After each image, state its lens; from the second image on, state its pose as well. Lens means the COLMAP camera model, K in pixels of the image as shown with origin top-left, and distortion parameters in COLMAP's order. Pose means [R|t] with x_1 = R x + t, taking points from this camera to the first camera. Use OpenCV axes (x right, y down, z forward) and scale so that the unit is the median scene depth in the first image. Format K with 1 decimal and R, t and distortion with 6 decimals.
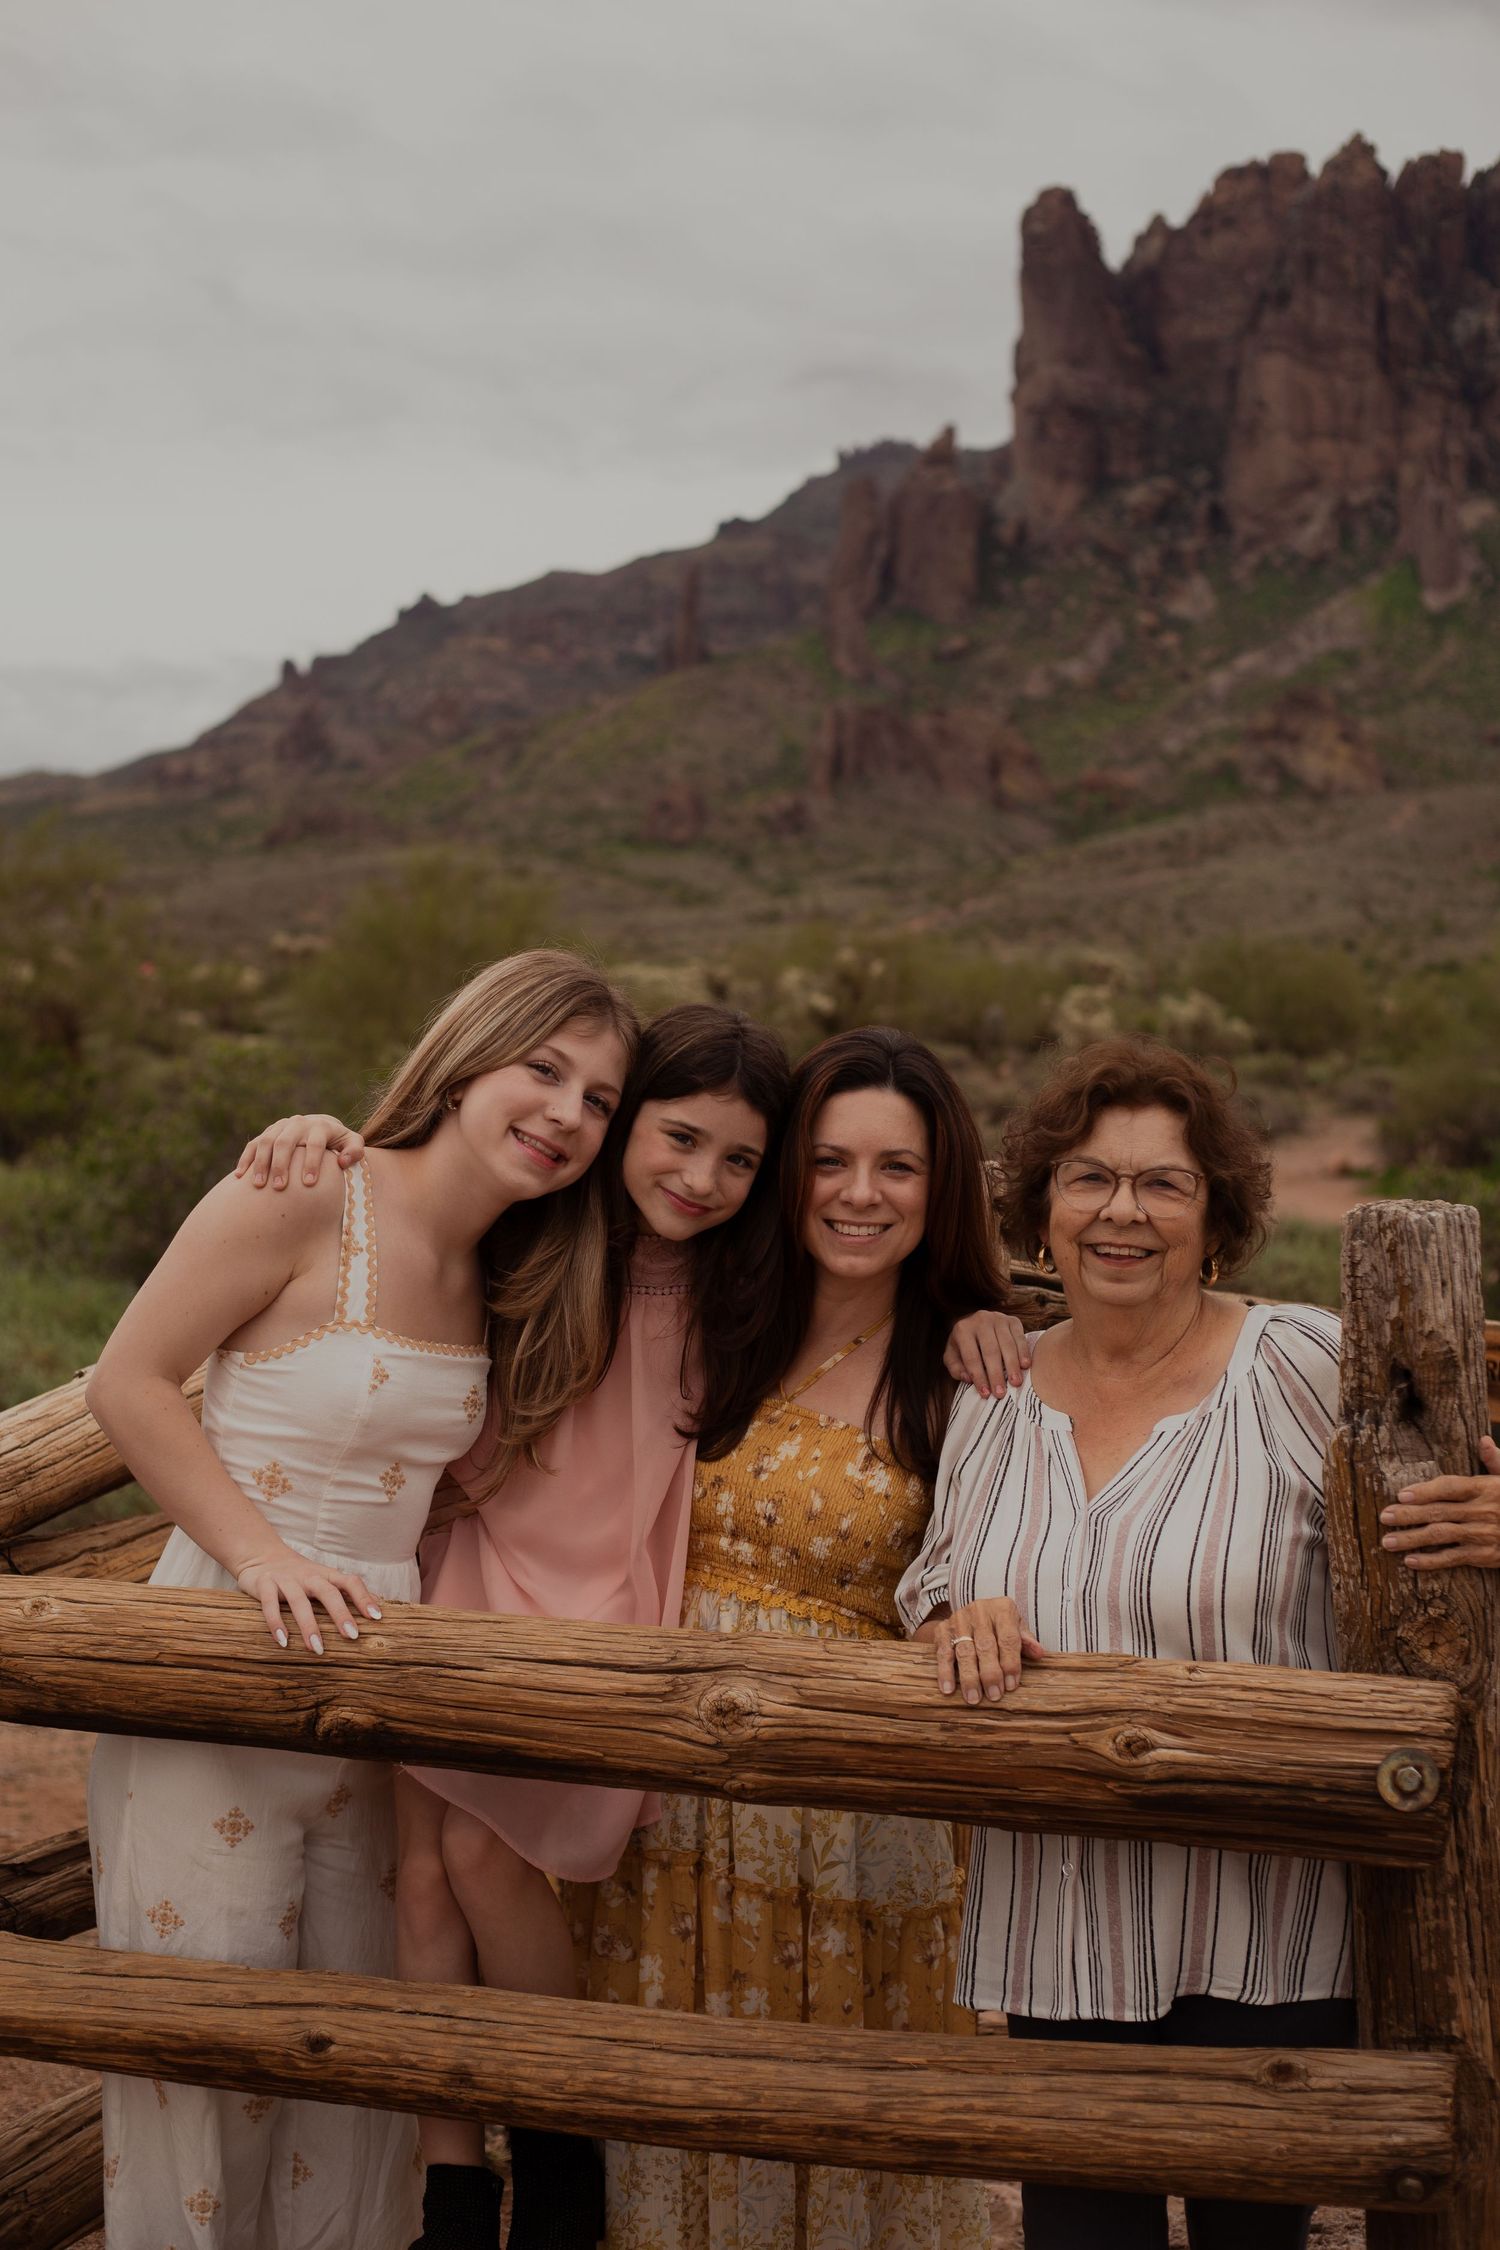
lens RADIAL K [[3352.0, 0, 750.0], [0, 3352.0, 1125.0], [0, 0, 1]] dist [-0.100853, 0.019156]
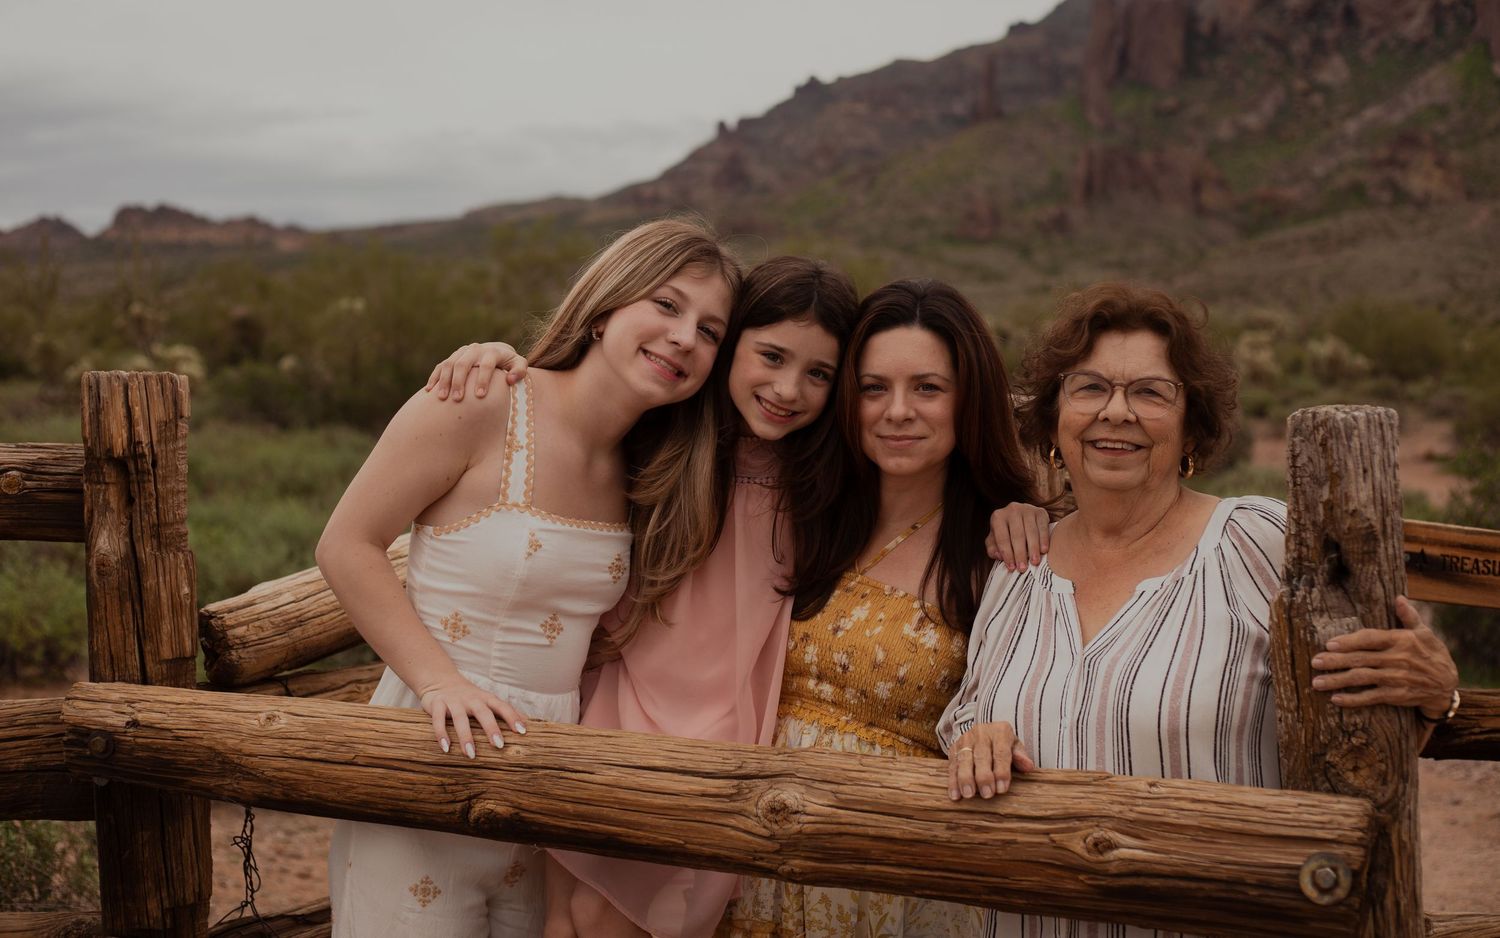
lens RADIAL K [[2241.3, 0, 727.4], [0, 2241.3, 428.4], [0, 0, 1]] dist [-0.112221, -0.030904]
pose [[0.990801, 0.001652, -0.135320, 0.080214], [-0.001808, 0.999998, -0.001028, 0.030645], [0.135318, 0.001263, 0.990801, 0.154542]]
